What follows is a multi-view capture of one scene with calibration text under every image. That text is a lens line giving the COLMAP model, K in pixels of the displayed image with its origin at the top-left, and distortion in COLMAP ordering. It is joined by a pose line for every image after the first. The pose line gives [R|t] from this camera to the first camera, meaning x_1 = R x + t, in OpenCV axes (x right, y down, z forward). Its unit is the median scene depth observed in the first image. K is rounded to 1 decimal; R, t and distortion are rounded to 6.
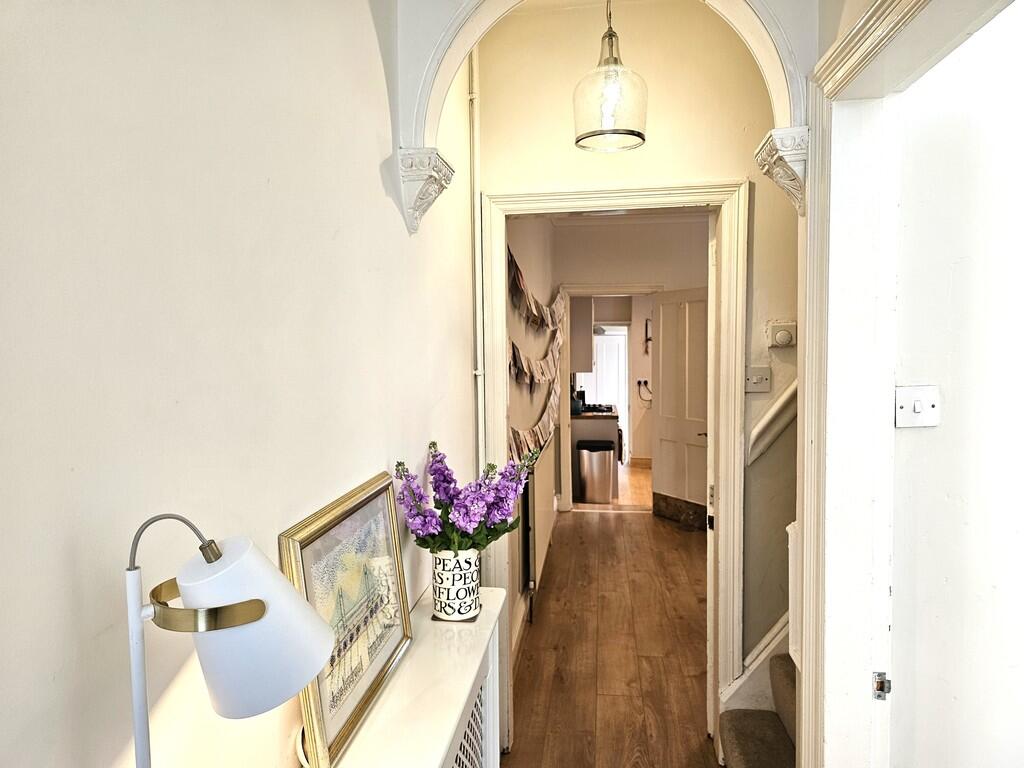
lens RADIAL K [[694.8, 0, 517.1], [0, 694.8, 387.4], [0, 0, 1]] dist [0.018023, -0.001726]
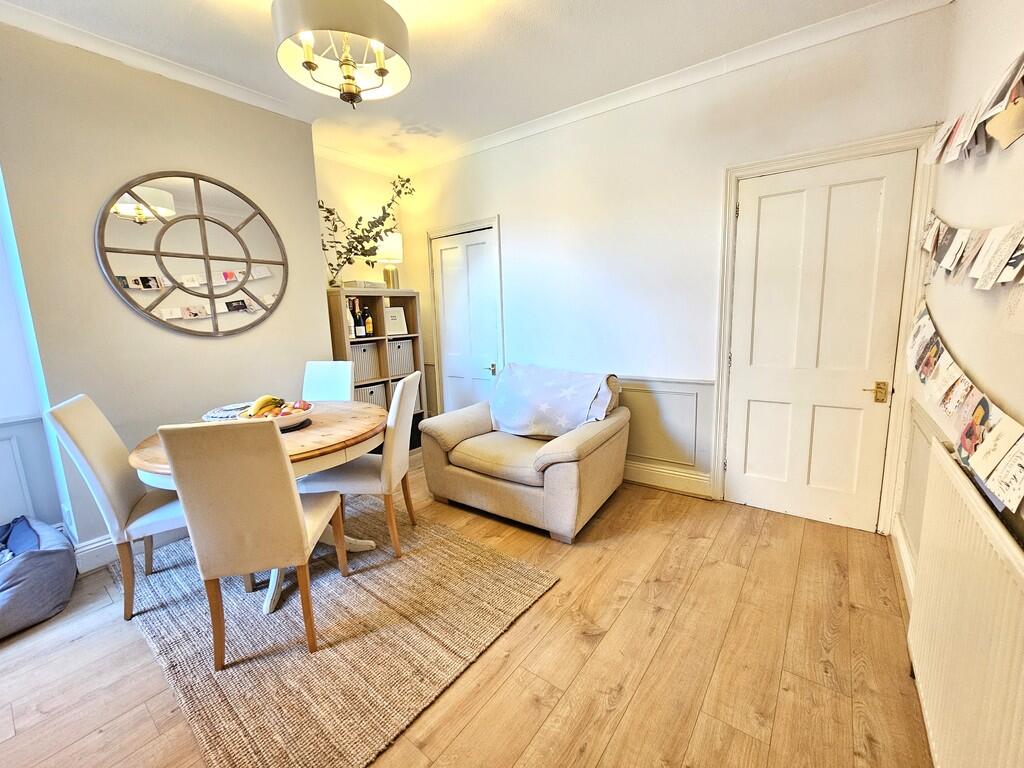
lens RADIAL K [[418.5, 0, 515.5], [0, 418.5, 380.1], [0, 0, 1]] dist [-0.002809, 0.000259]
pose [[-0.861587, -0.036809, 0.506274, 0.077905], [0.073417, 0.977844, 0.196038, -0.012551], [-0.502273, 0.206072, -0.839795, 0.757749]]
